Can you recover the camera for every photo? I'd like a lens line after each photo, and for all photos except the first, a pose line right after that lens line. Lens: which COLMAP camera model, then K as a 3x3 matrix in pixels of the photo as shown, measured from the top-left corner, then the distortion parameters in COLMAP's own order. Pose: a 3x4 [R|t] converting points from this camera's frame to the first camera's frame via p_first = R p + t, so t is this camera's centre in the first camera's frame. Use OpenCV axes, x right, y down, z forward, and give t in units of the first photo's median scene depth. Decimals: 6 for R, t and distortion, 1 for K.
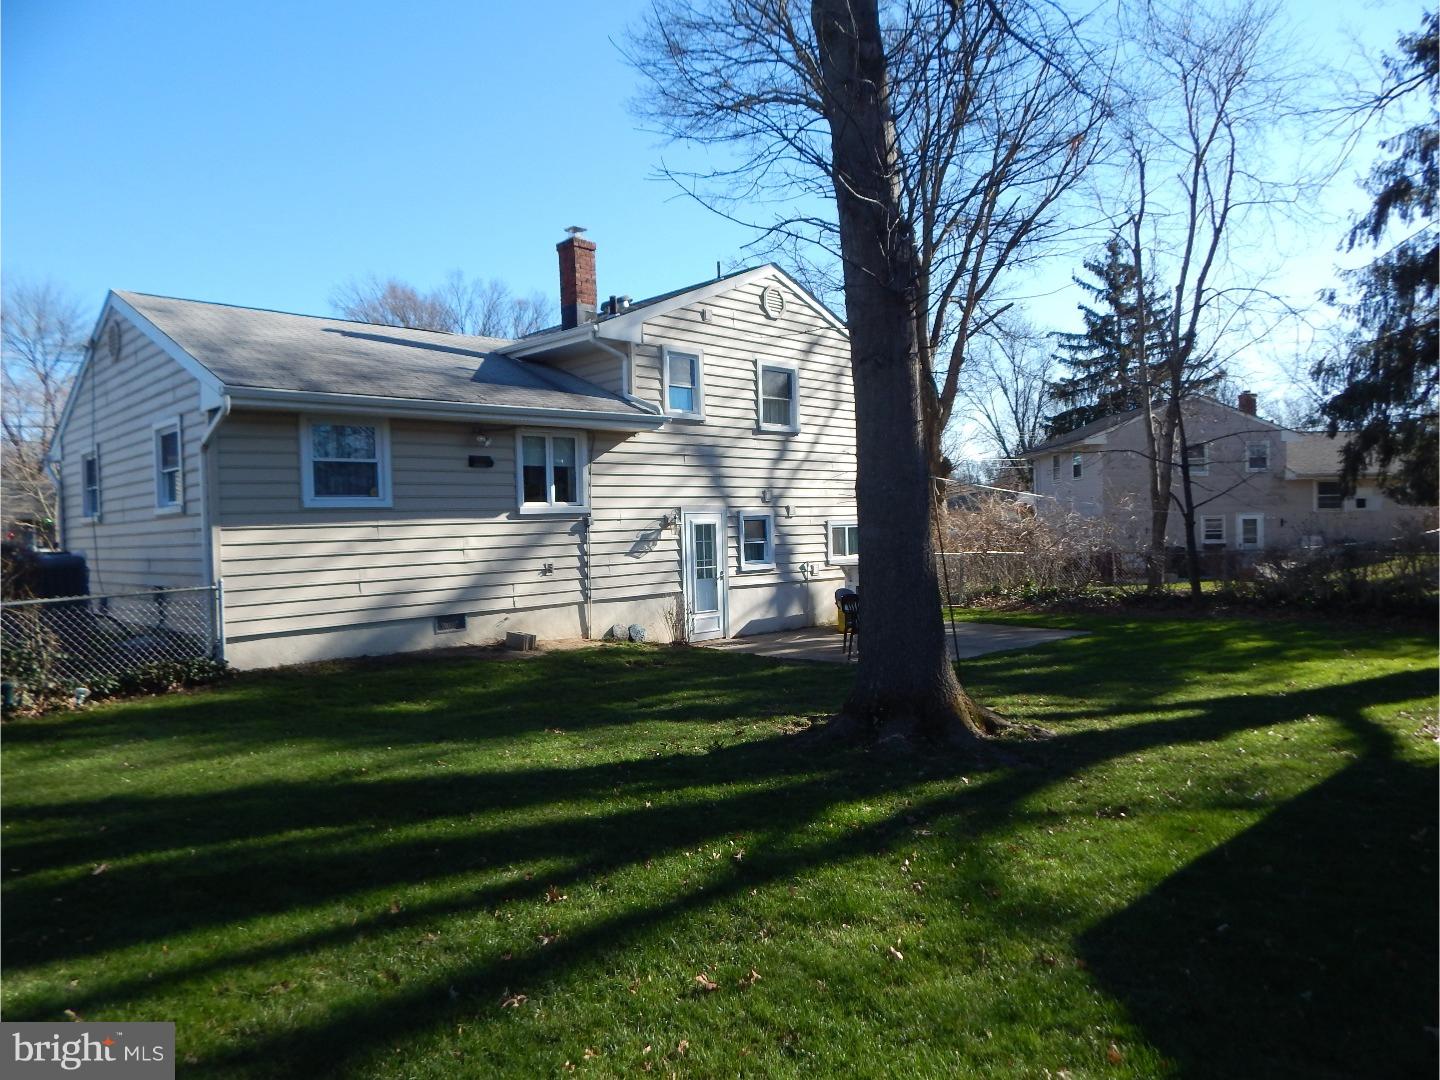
lens RADIAL K [[947.1, 0, 720.1], [0, 947.1, 542.9], [0, 0, 1]] dist [0.006700, -0.002533]
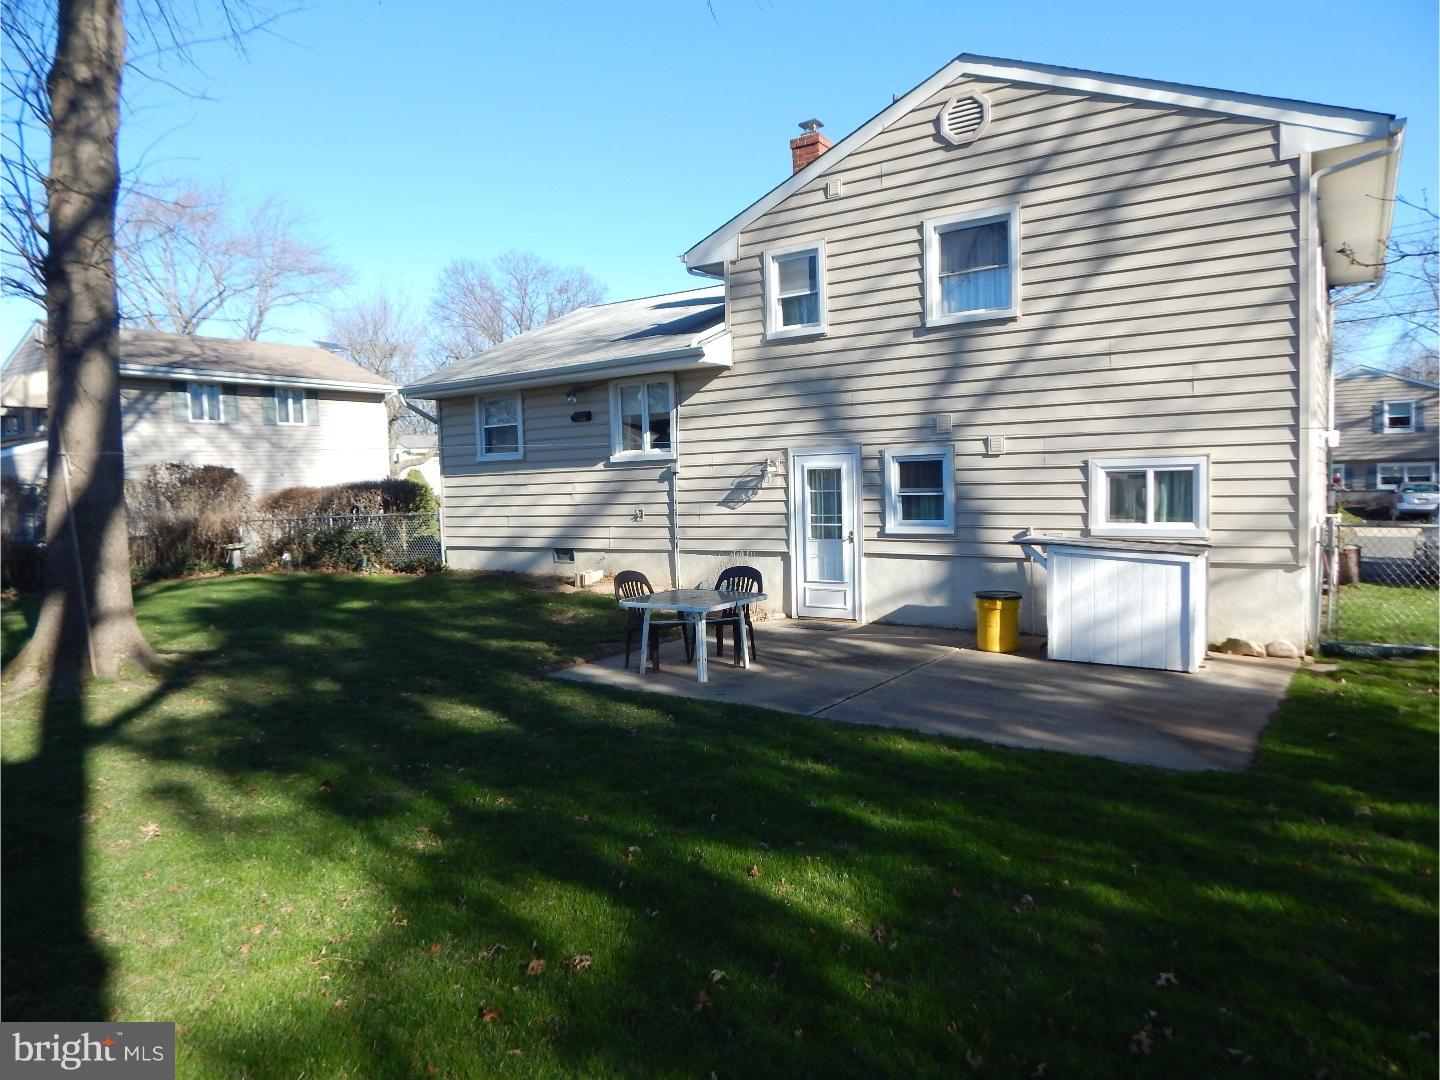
lens RADIAL K [[947.1, 0, 720.0], [0, 947.1, 534.2], [0, 0, 1]] dist [0.006700, -0.002533]
pose [[0.178901, 0.078668, -0.980717, 0.775353], [0.005838, 0.996696, 0.081015, -0.031442], [0.983850, -0.020219, 0.177851, 0.825170]]
